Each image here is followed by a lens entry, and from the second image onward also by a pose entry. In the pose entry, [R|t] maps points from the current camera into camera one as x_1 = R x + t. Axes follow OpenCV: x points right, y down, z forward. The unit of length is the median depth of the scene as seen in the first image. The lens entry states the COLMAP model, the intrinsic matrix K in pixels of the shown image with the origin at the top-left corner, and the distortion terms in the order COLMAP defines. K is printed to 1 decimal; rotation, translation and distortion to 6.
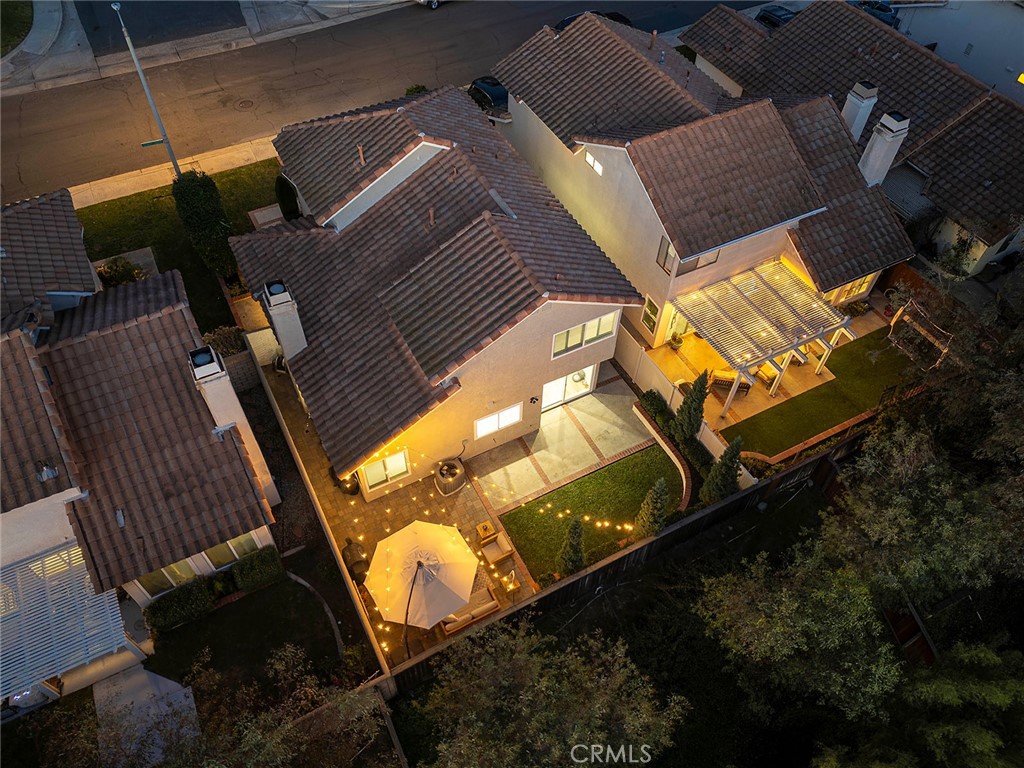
lens RADIAL K [[738.9, 0, 514.6], [0, 738.9, 381.3], [0, 0, 1]] dist [0.098896, -0.113996]
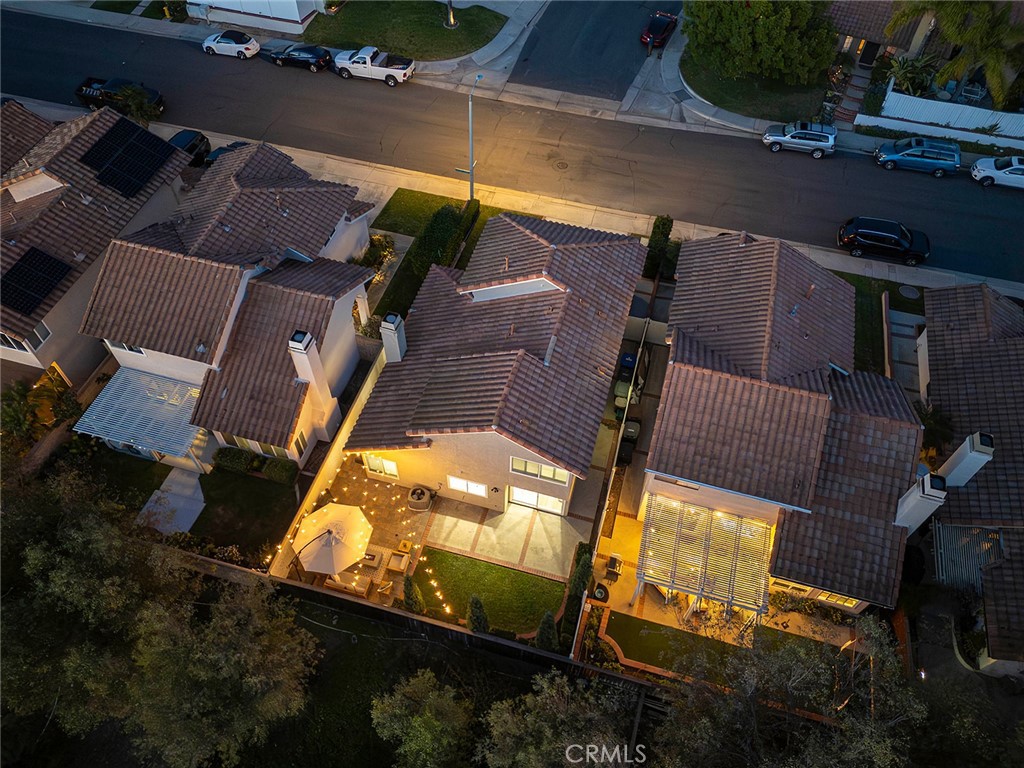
lens RADIAL K [[738.9, 0, 514.6], [0, 738.9, 381.3], [0, 0, 1]] dist [0.098896, -0.113996]
pose [[0.728741, 0.542165, -0.418322, 0.478050], [-0.539958, 0.830645, 0.135917, -0.318646], [0.421167, 0.126828, 0.898072, -0.153744]]
